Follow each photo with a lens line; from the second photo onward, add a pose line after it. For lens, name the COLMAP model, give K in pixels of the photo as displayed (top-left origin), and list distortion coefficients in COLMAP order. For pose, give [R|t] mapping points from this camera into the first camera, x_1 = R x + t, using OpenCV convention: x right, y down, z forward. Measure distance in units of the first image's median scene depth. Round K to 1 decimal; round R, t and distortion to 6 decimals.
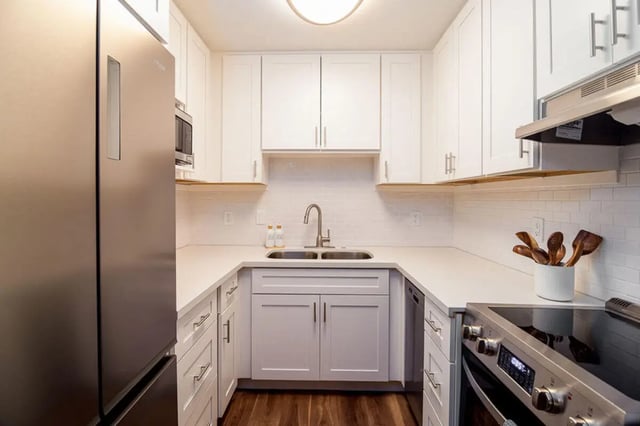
lens RADIAL K [[297.1, 0, 320.5], [0, 297.1, 197.7], [0, 0, 1]] dist [-0.014728, -0.000240]
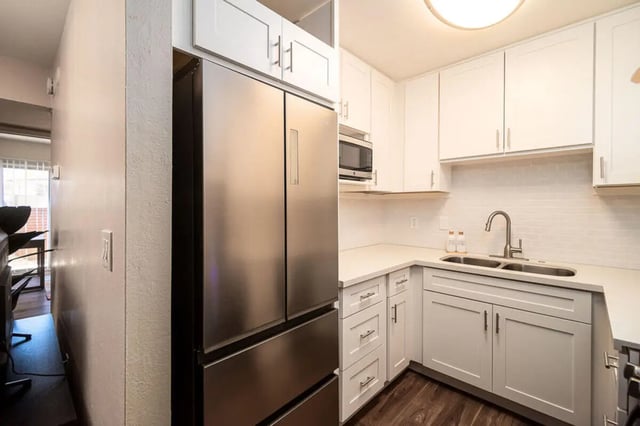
lens RADIAL K [[287.4, 0, 318.3], [0, 287.4, 205.5], [0, 0, 1]] dist [-0.000009, -0.000090]
pose [[0.735488, -0.003470, -0.677529, 0.219446], [0.004767, 0.999989, 0.000053, 0.001405], [0.677521, -0.003269, 0.735496, -0.078410]]
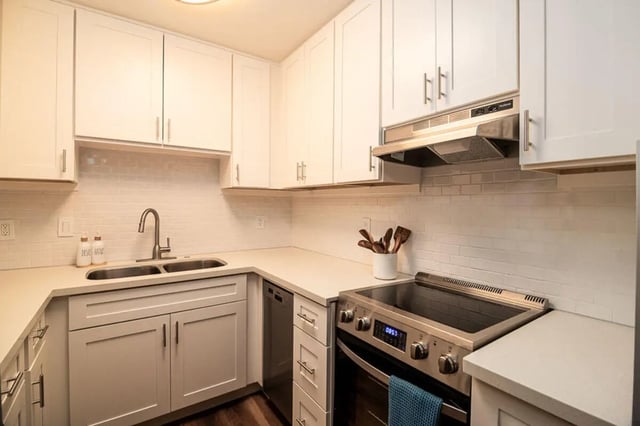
lens RADIAL K [[295.7, 0, 321.0], [0, 295.7, 204.4], [0, 0, 1]] dist [-0.014731, -0.000570]
pose [[0.813273, 0.000993, 0.581882, -0.144854], [-0.007366, 0.999936, 0.008589, -0.000952], [-0.581836, -0.011271, 0.813228, 0.055197]]
